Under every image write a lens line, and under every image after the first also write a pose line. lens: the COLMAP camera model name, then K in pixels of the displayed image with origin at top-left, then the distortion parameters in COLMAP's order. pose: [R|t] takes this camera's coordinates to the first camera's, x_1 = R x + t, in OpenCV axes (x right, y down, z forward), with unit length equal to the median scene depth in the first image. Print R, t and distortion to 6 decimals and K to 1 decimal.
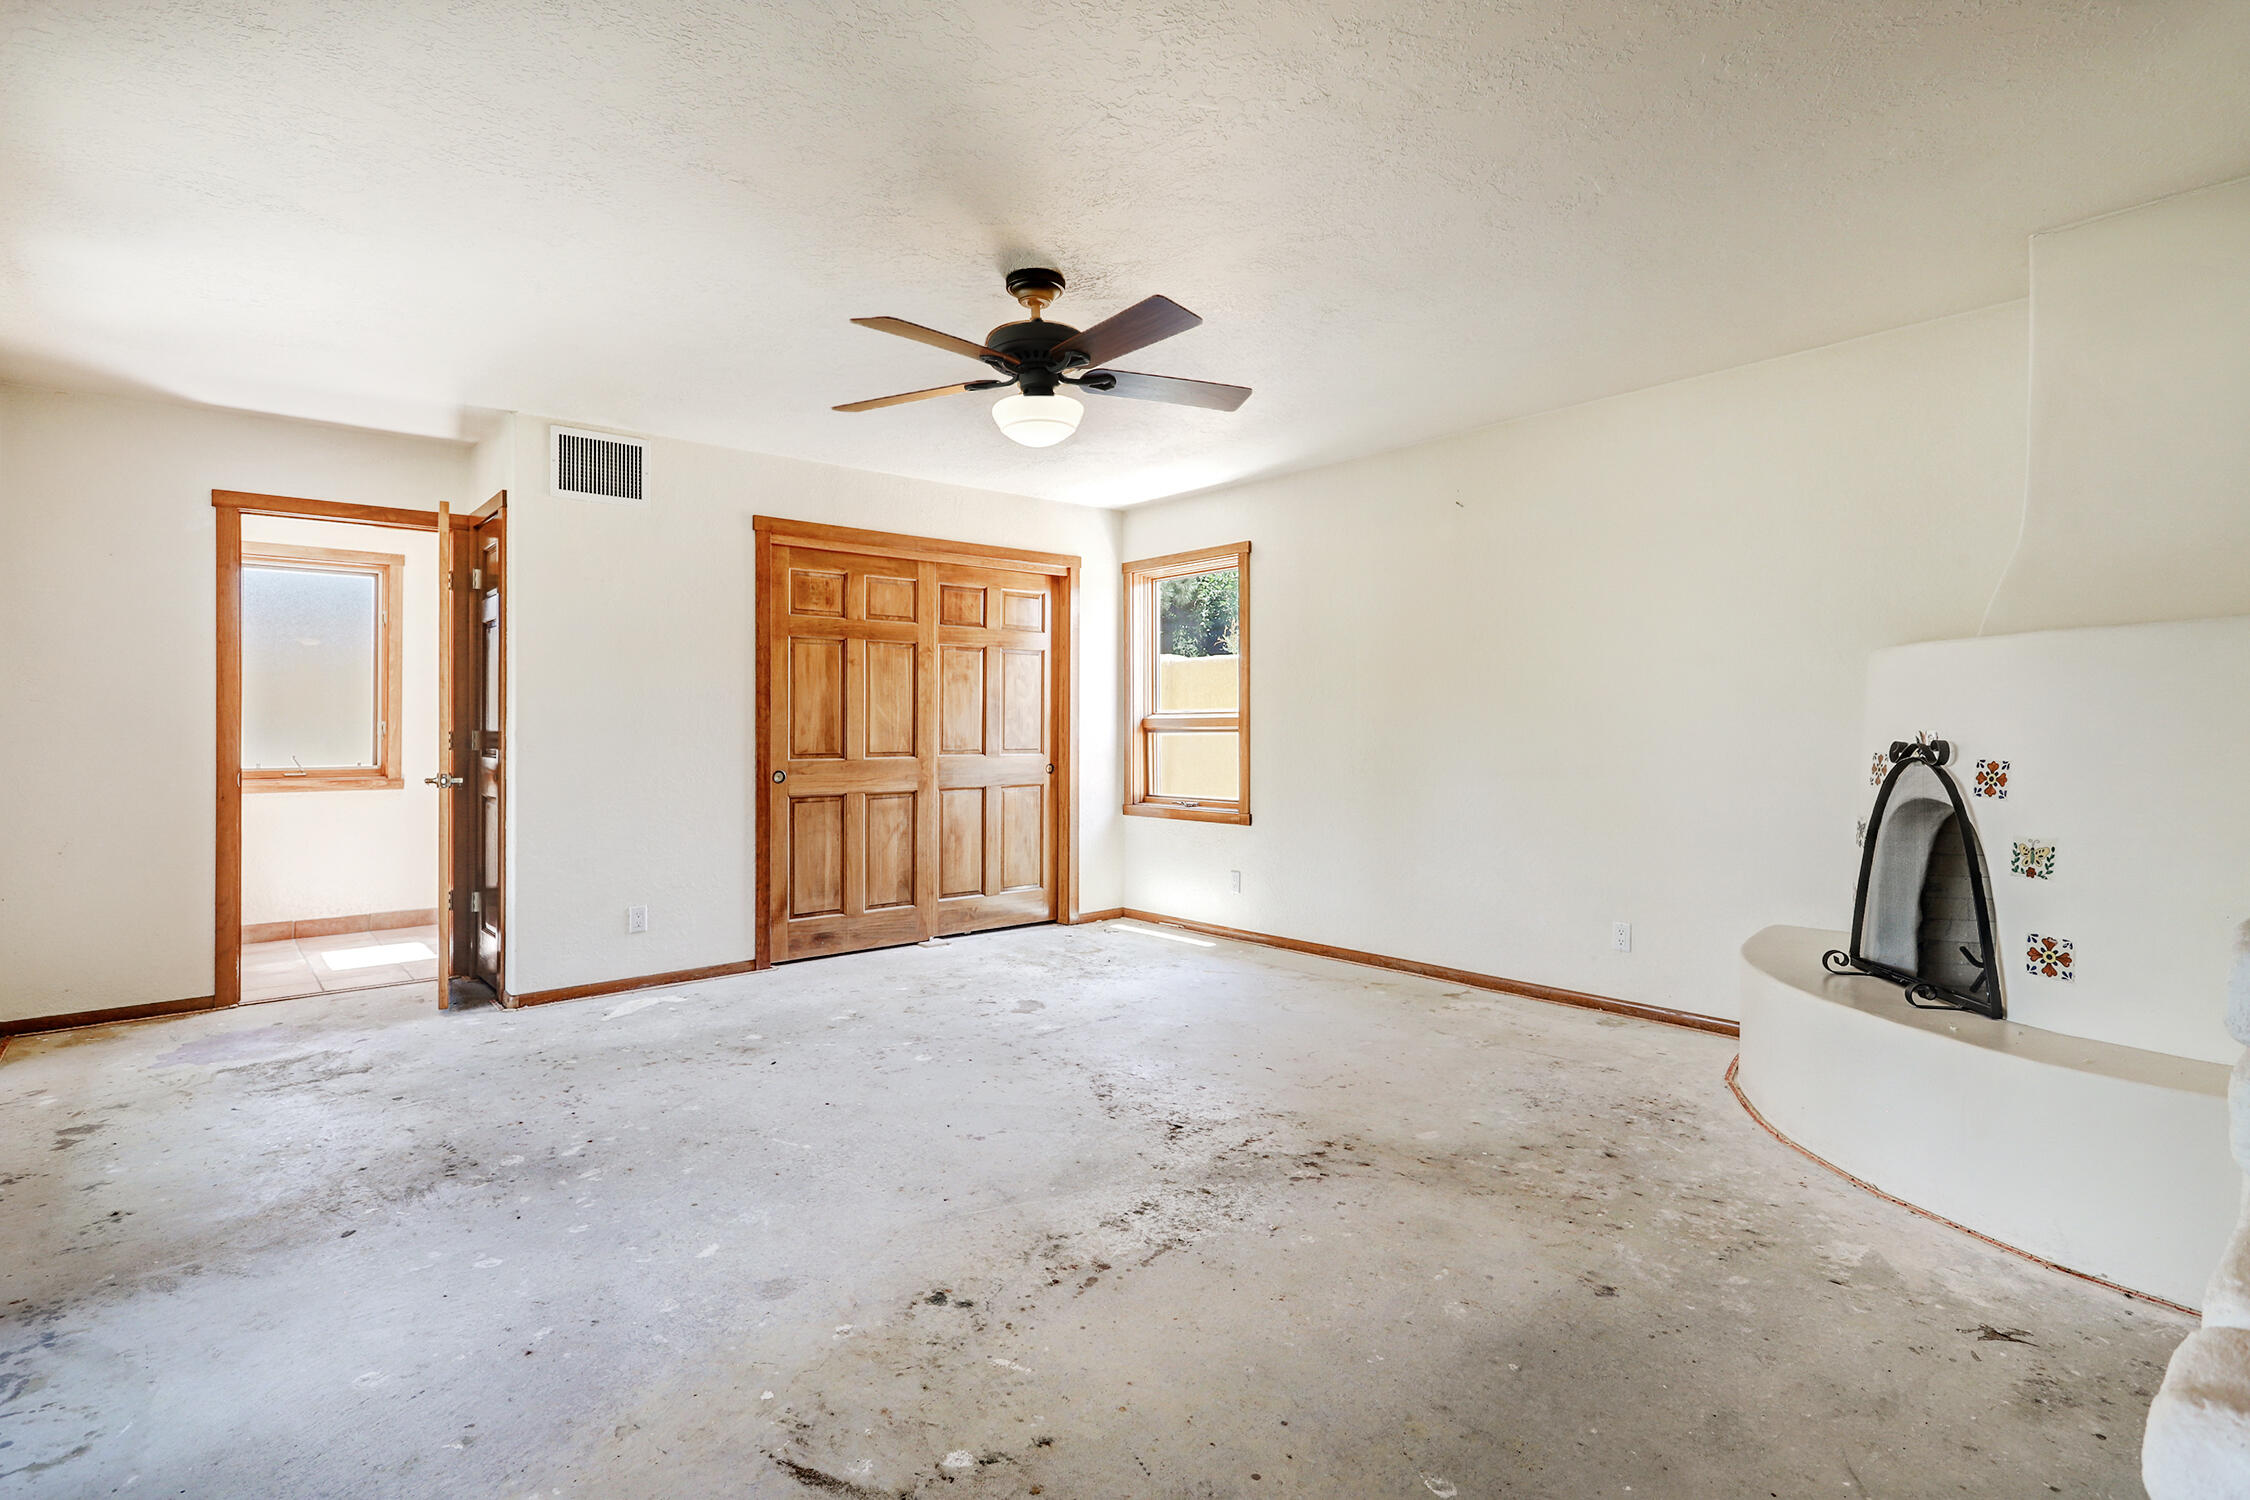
lens RADIAL K [[1103.5, 0, 1115.5], [0, 1103.5, 720.3], [0, 0, 1]] dist [0.000313, -0.000306]
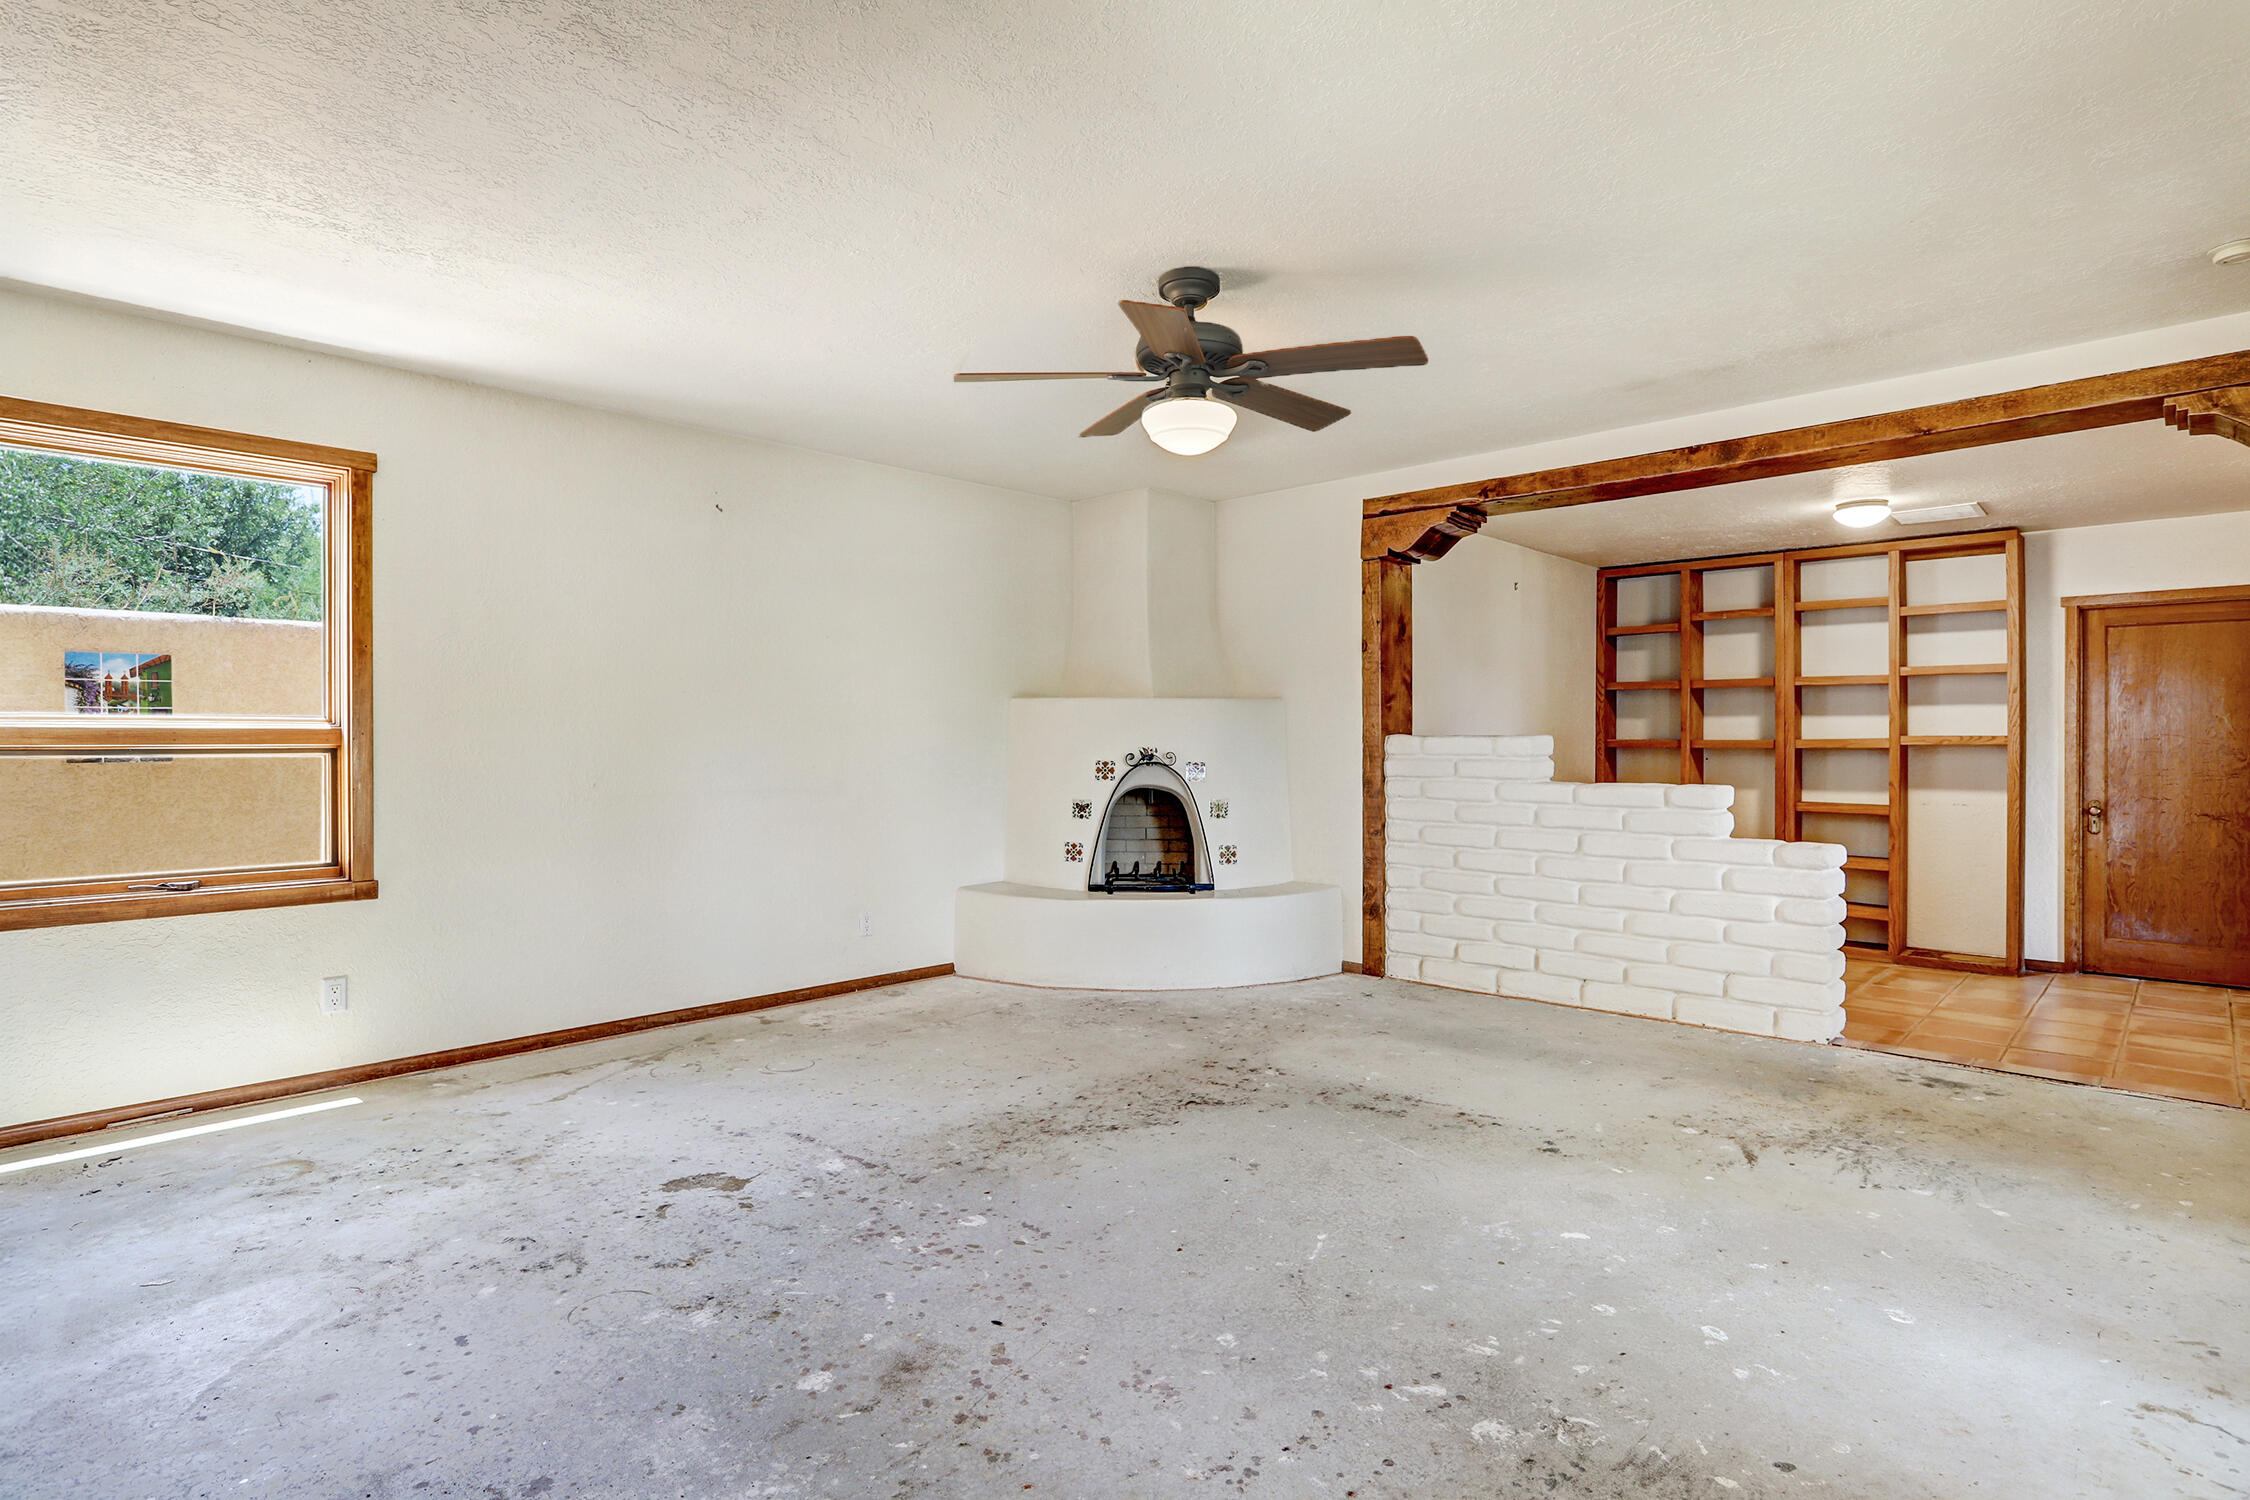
lens RADIAL K [[1149.0, 0, 1118.7], [0, 1149.0, 765.1], [0, 0, 1]] dist [-0.011264, 0.002581]
pose [[-0.100755, -0.016659, 0.994772, -0.690666], [-0.005701, 0.999853, 0.016167, 0.004884], [-0.994895, -0.004043, -0.100835, 0.755811]]
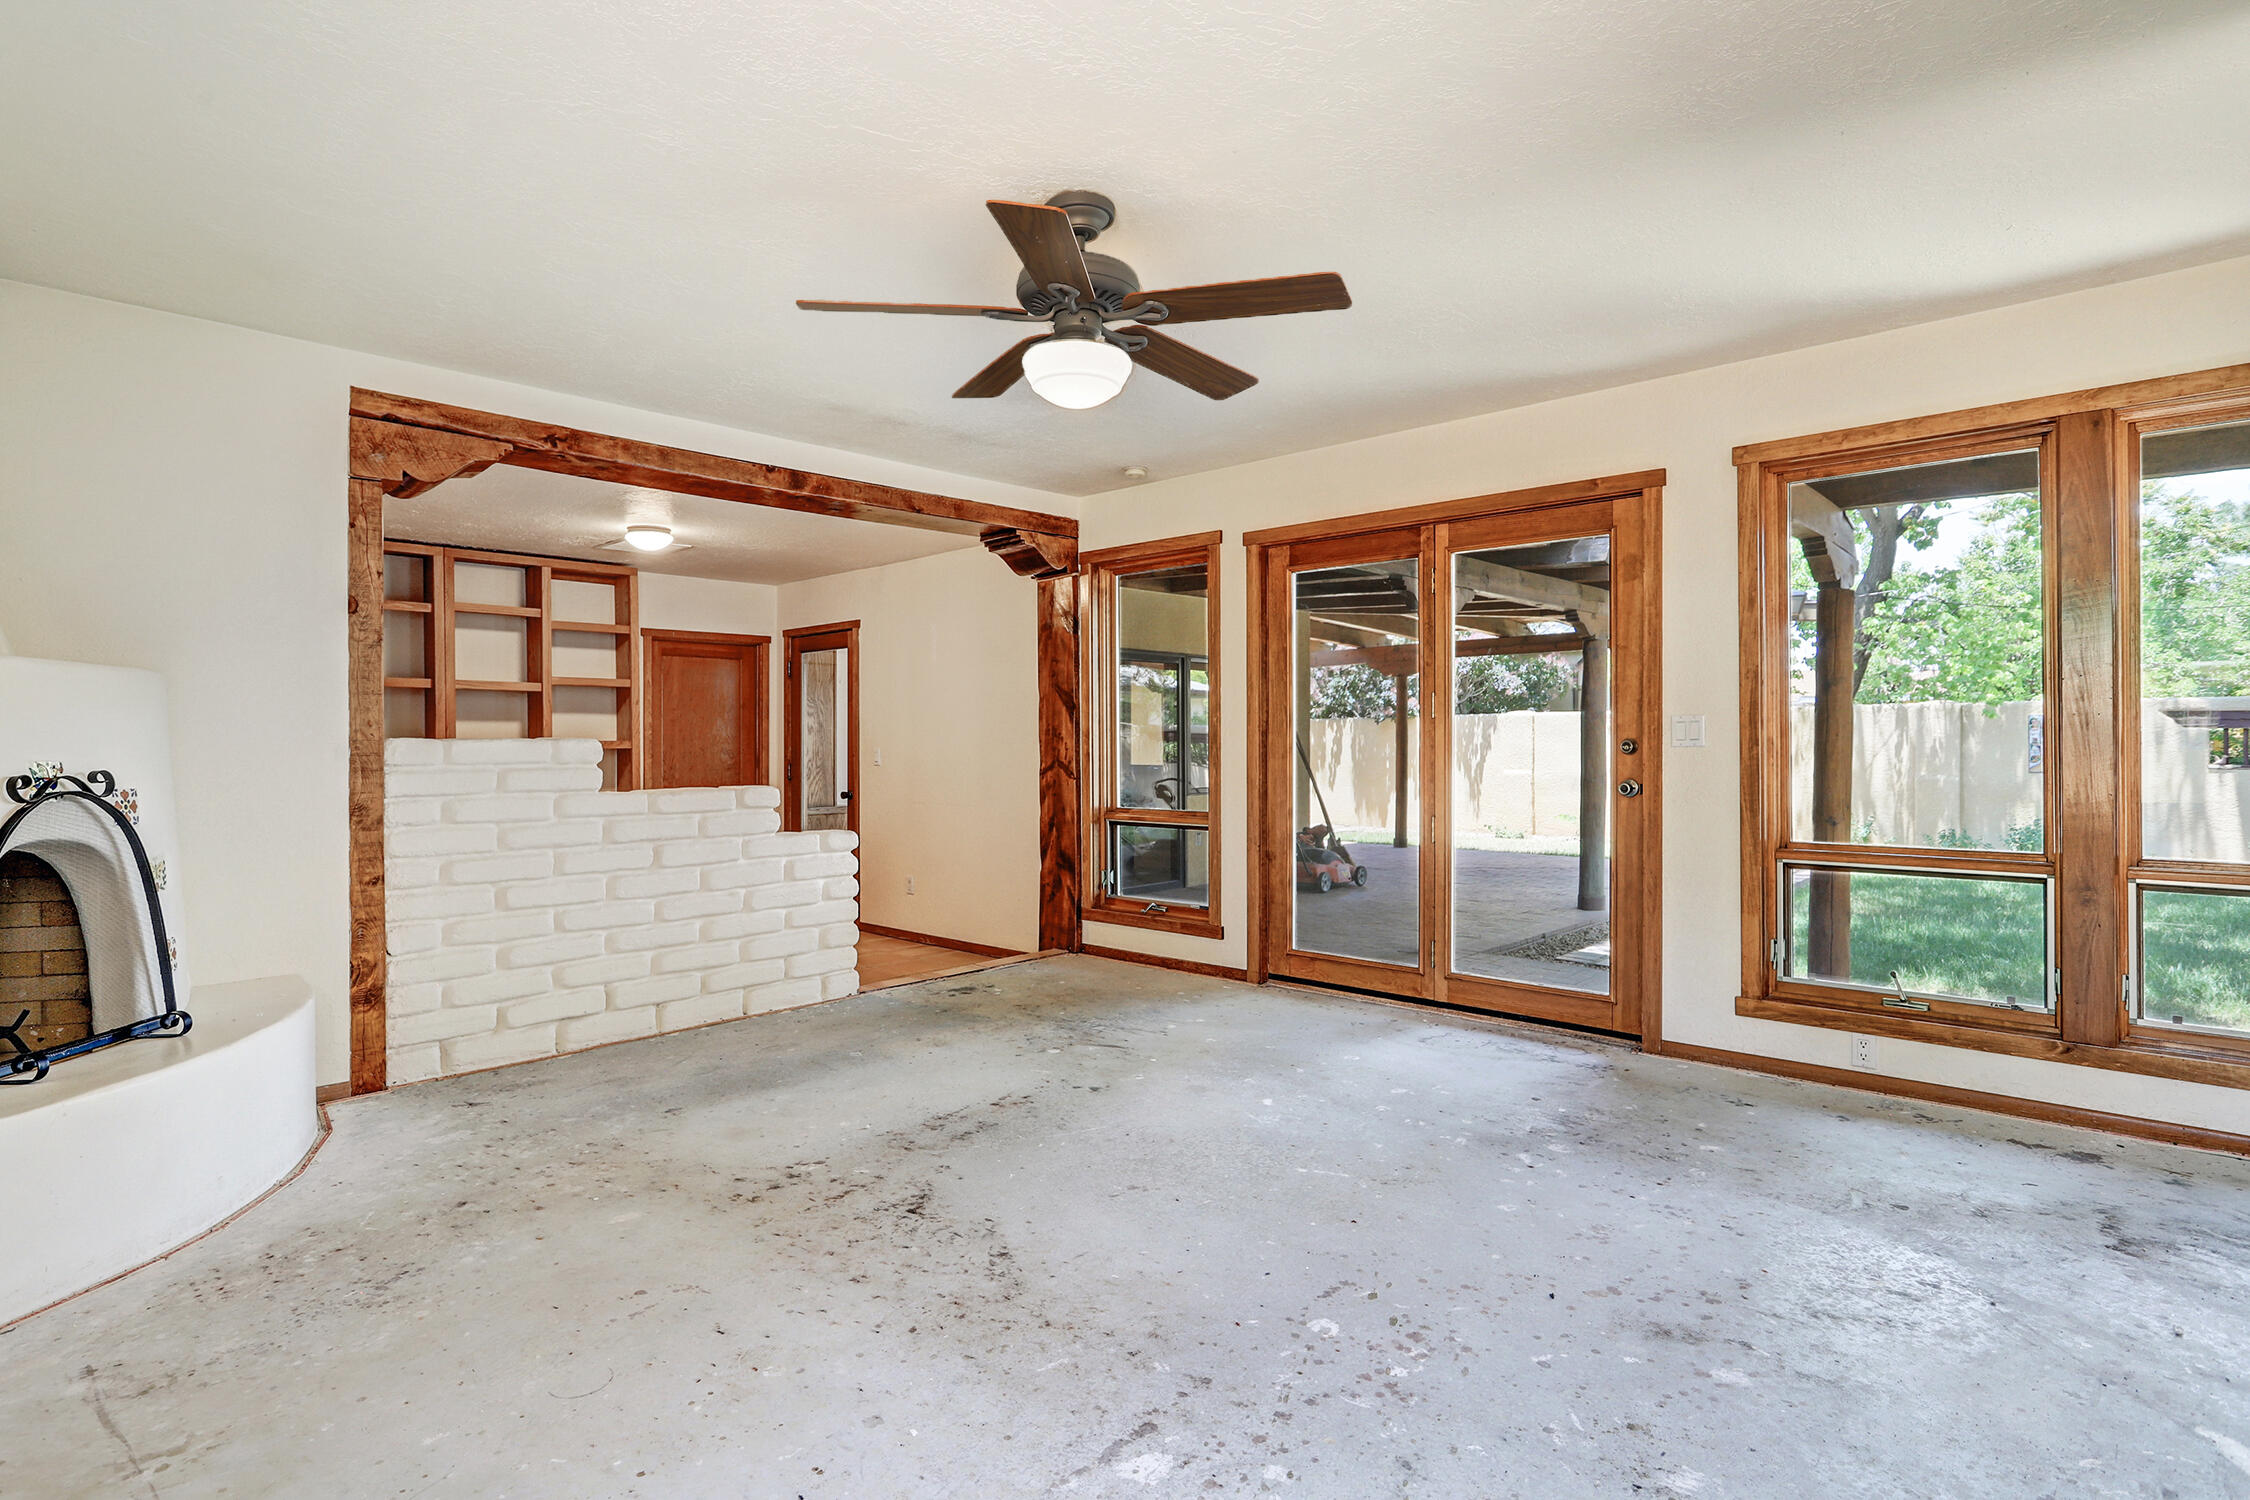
lens RADIAL K [[1149.0, 0, 1118.7], [0, 1149.0, 765.1], [0, 0, 1]] dist [-0.011264, 0.002581]
pose [[-0.994111, 0.014308, -0.107414, -0.007849], [0.012893, 0.999821, 0.013857, 0.006017], [0.107593, 0.012391, -0.994118, 1.207186]]
